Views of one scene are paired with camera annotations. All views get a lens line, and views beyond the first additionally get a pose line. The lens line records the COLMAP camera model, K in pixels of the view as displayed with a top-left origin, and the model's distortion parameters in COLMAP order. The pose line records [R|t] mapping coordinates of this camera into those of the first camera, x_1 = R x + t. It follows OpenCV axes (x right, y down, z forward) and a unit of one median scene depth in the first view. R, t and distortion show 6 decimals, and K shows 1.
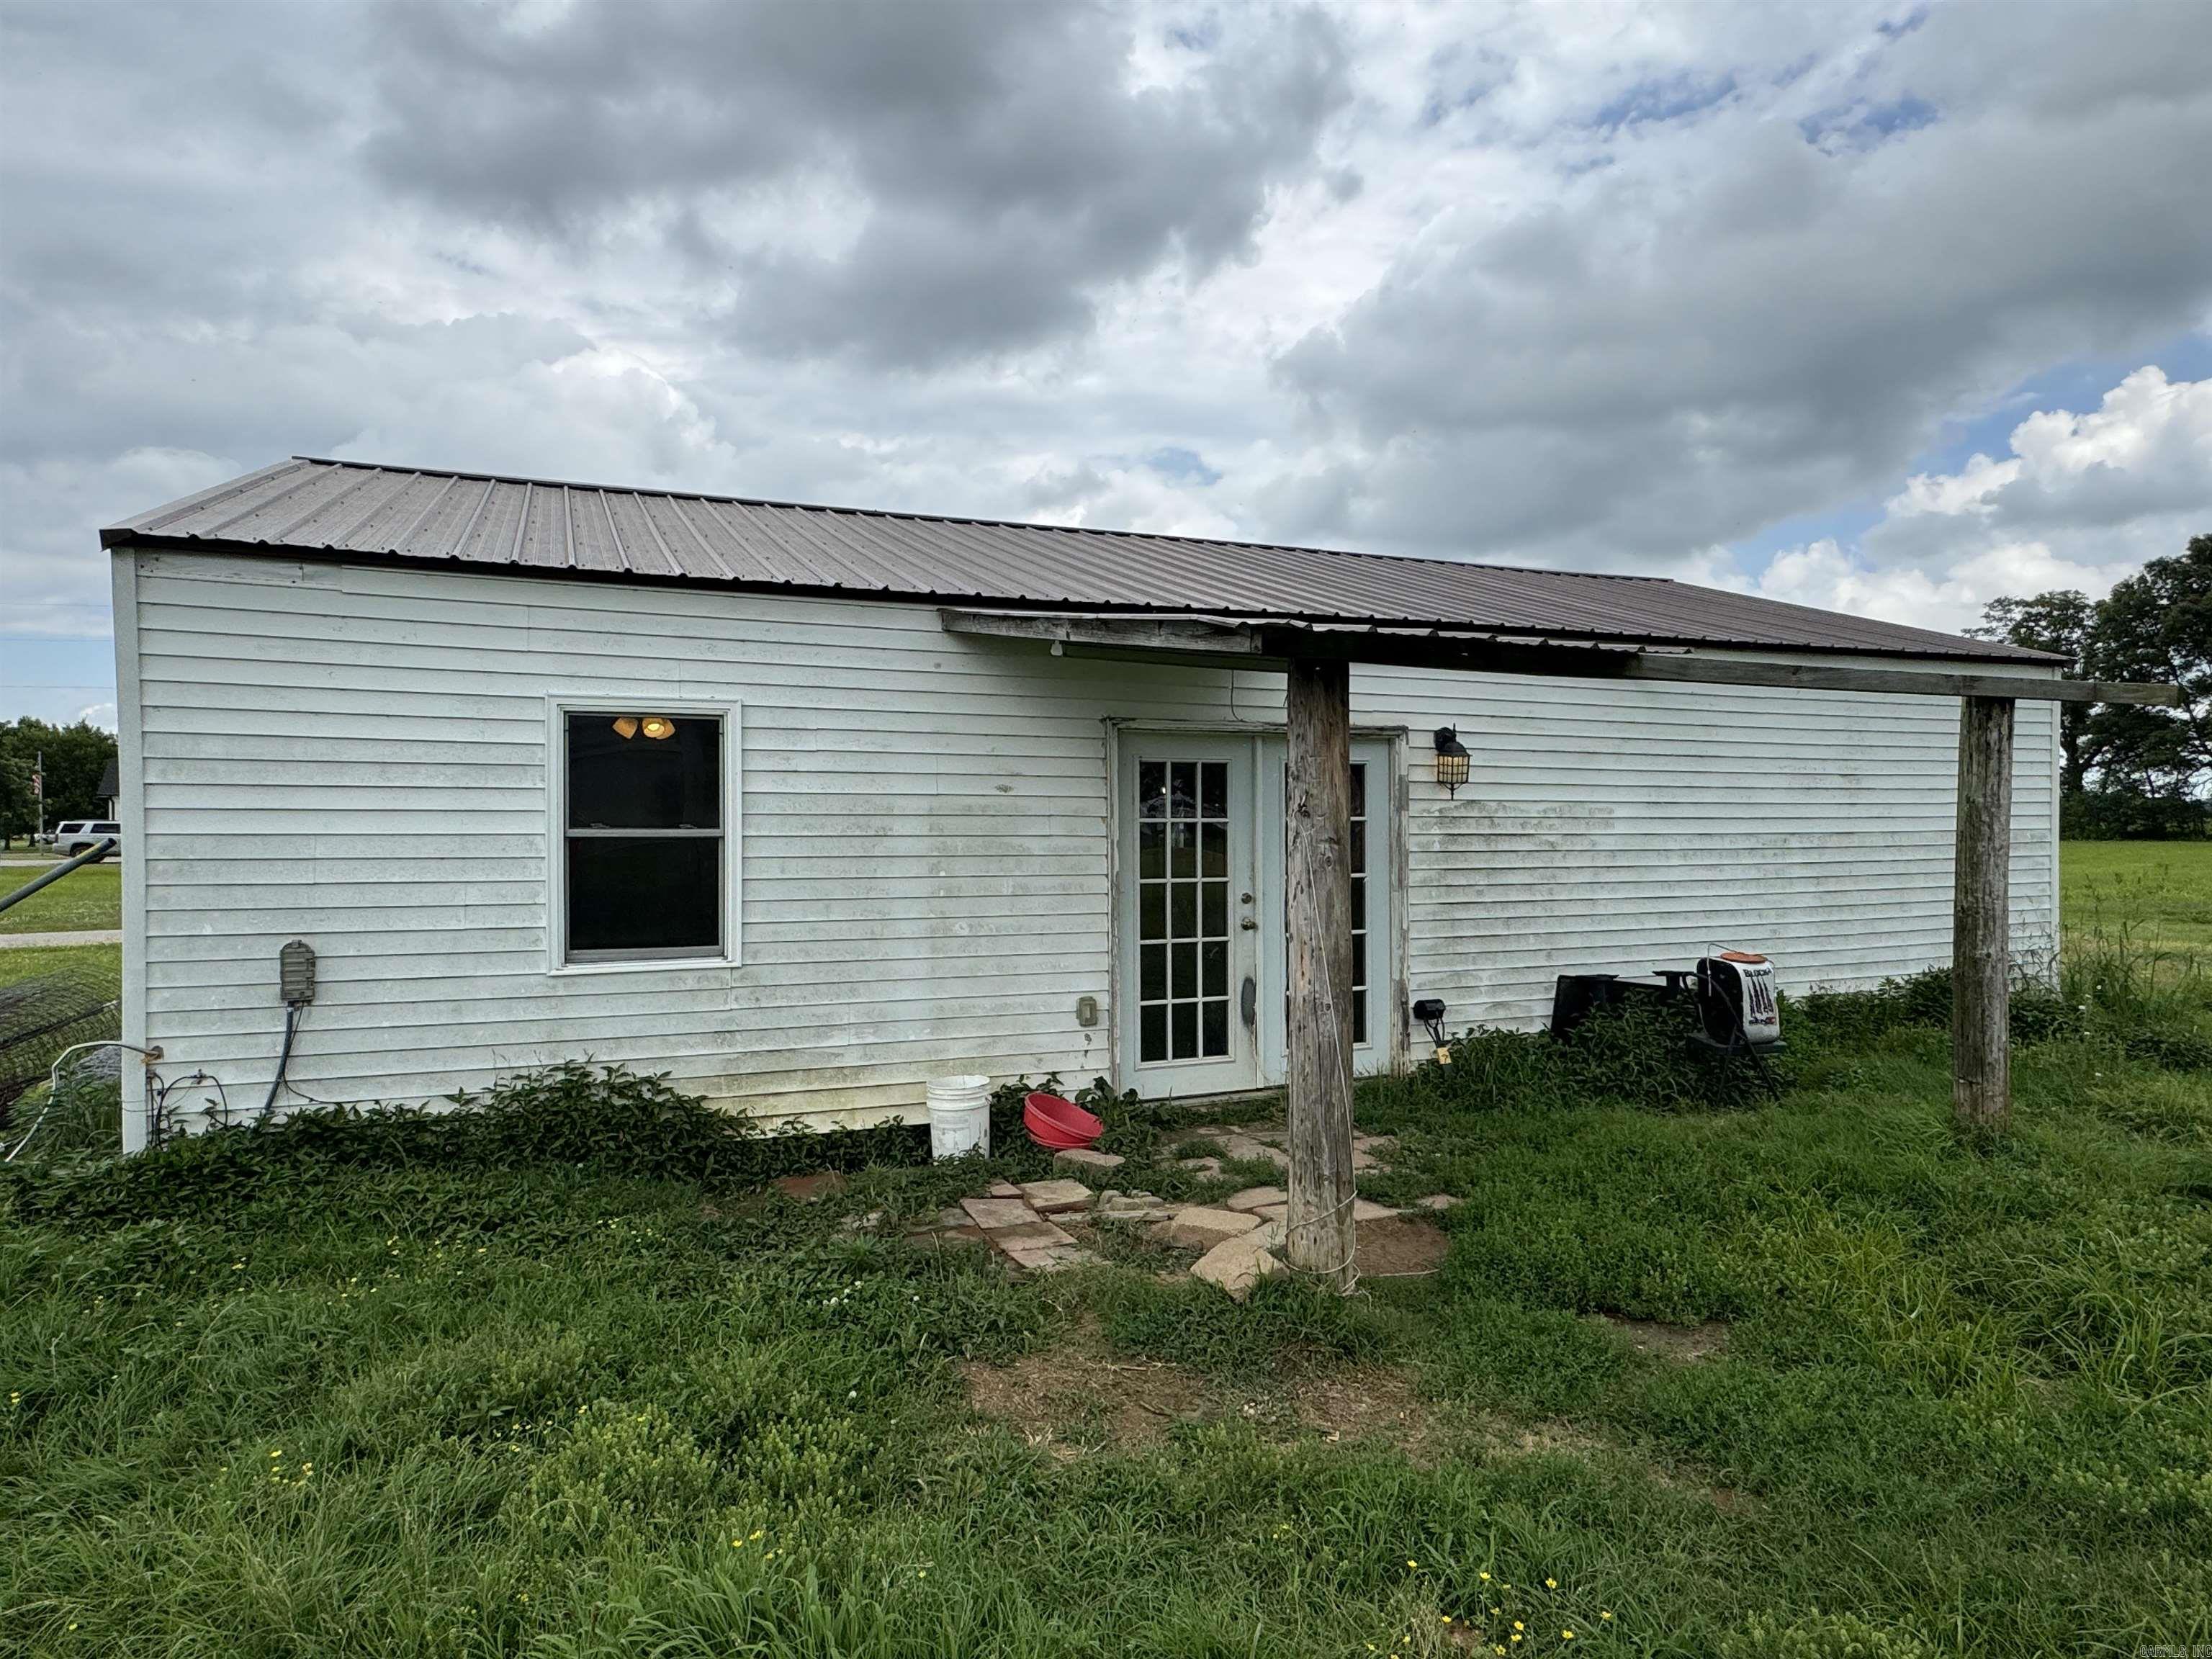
lens RADIAL K [[1246.1, 0, 1106.0], [0, 1246.1, 829.5], [0, 0, 1]] dist [-0.001189, 0.002277]
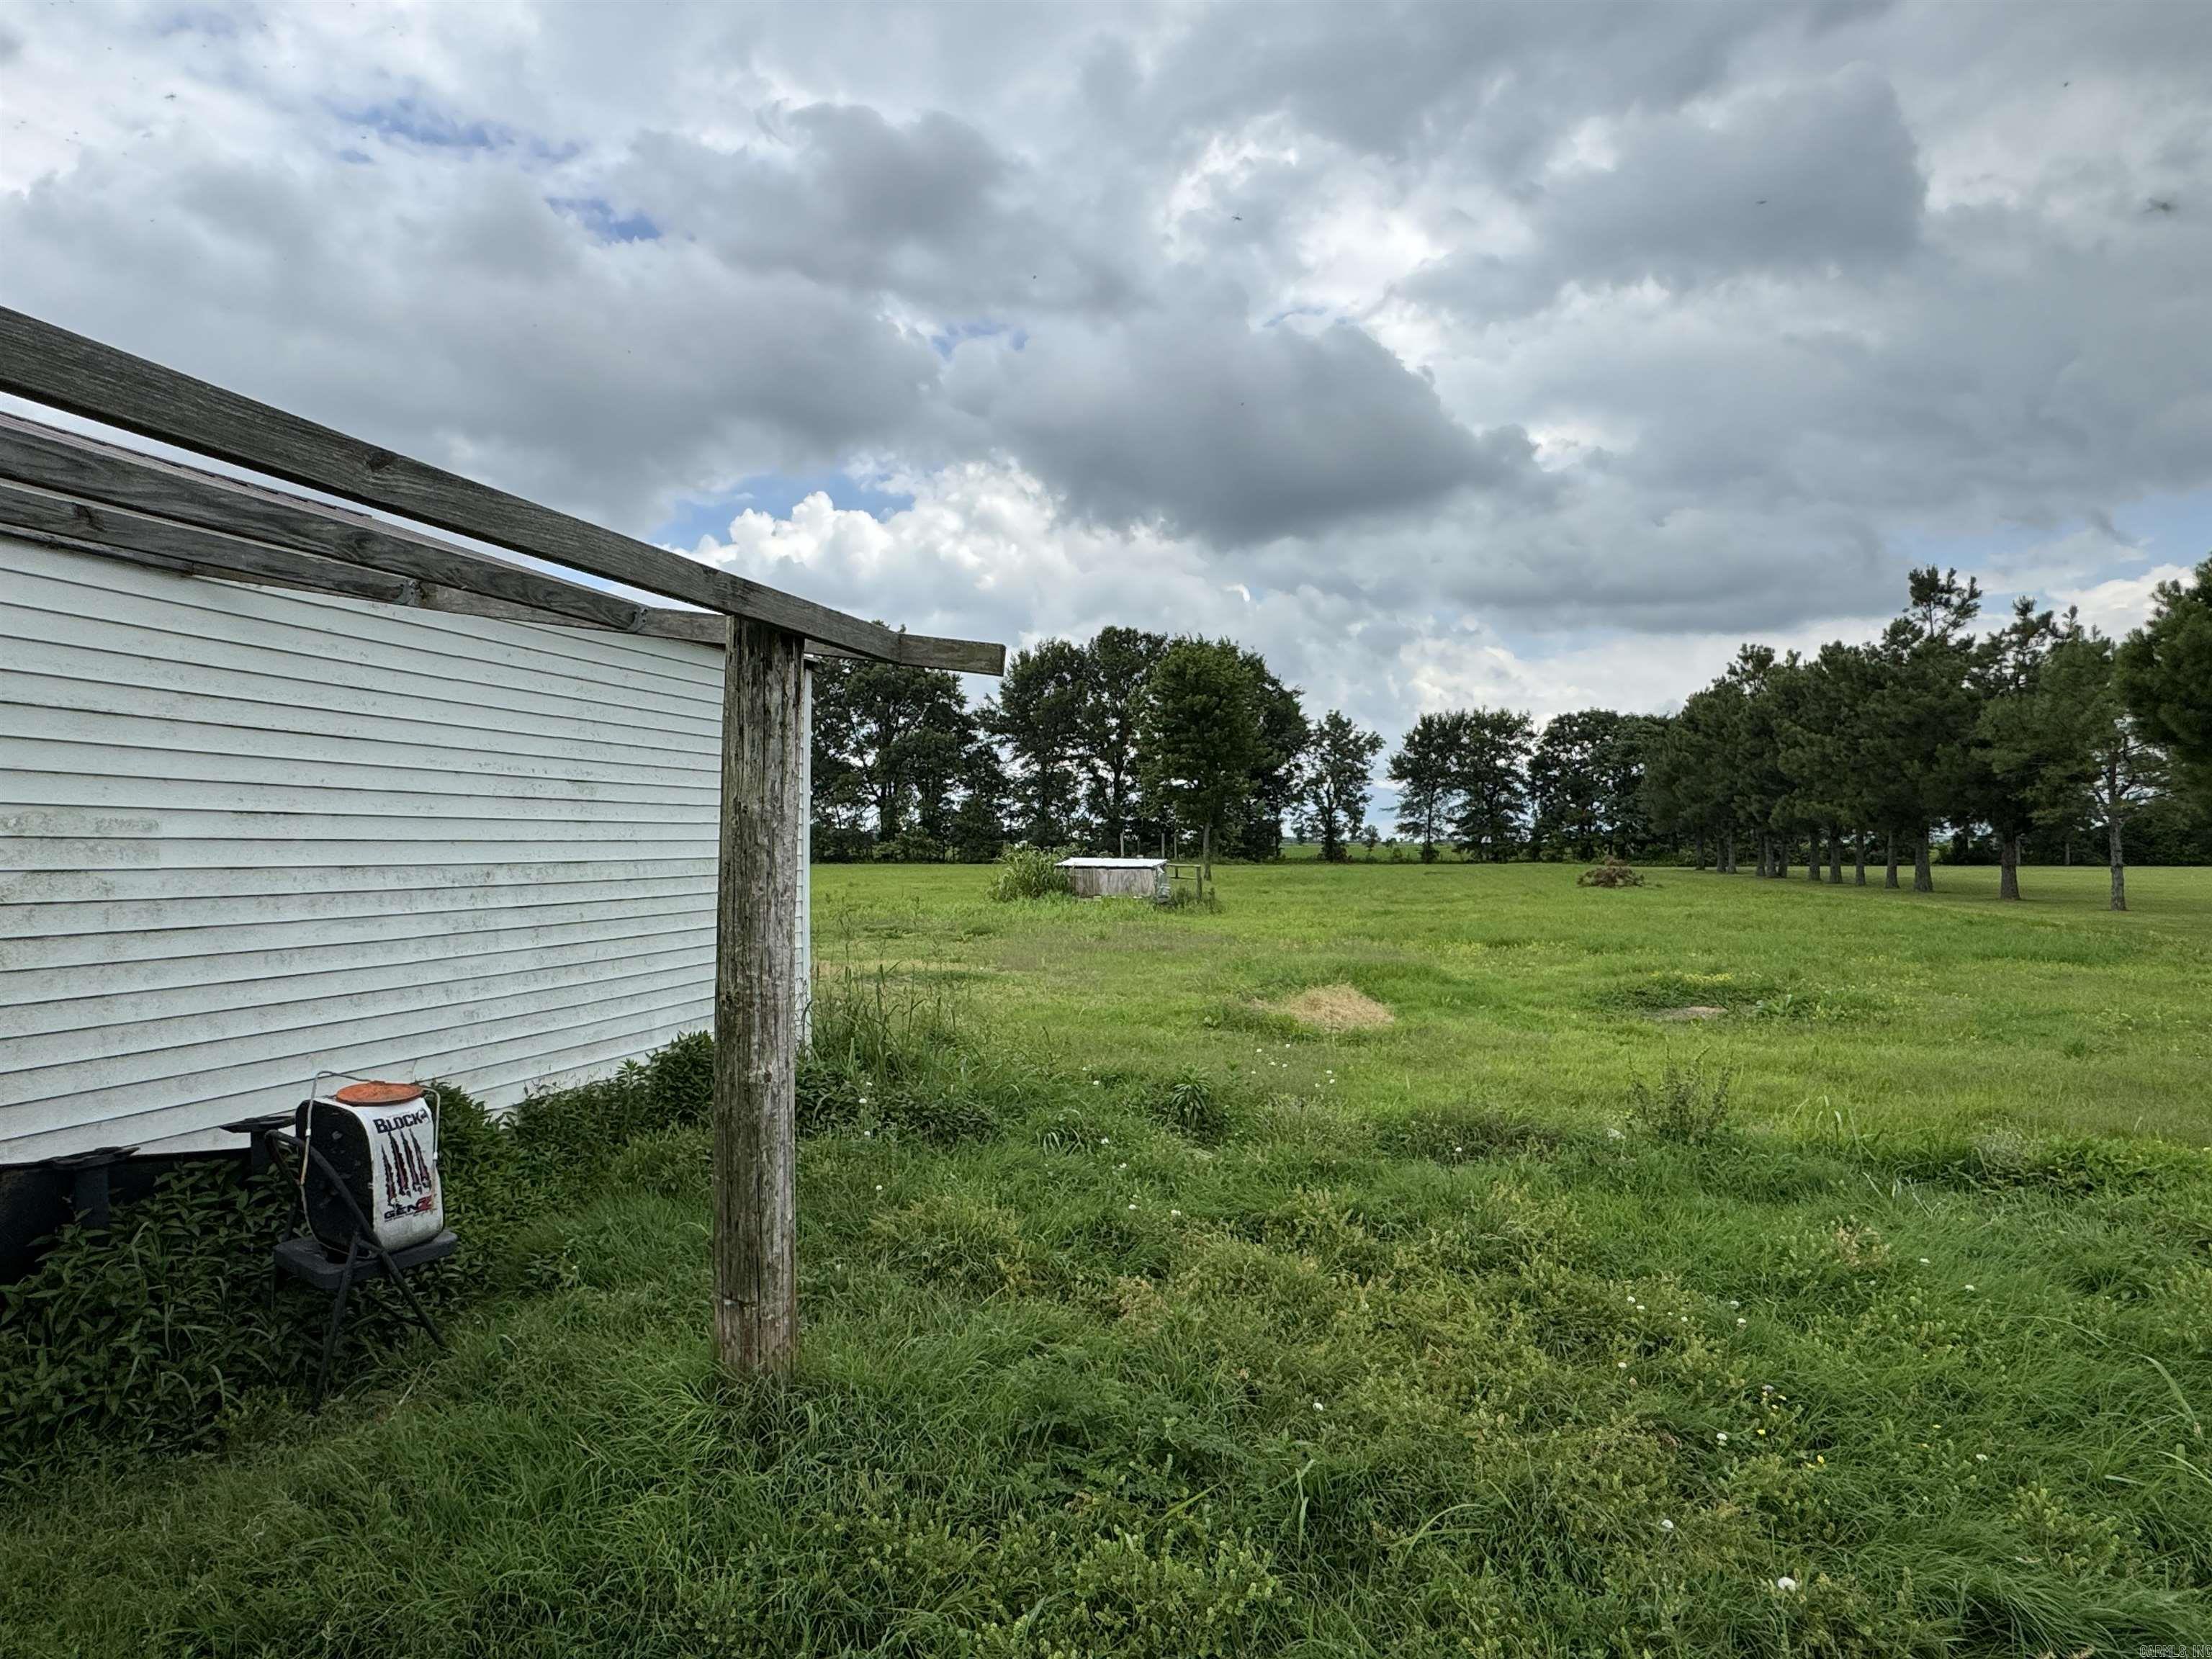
lens RADIAL K [[1246.1, 0, 1106.0], [0, 1246.1, 829.5], [0, 0, 1]] dist [-0.001189, 0.002277]
pose [[0.611402, 0.011294, 0.791239, 0.248412], [0.005492, 0.999813, -0.018516, -0.001325], [-0.791301, 0.015666, 0.611226, 0.374118]]
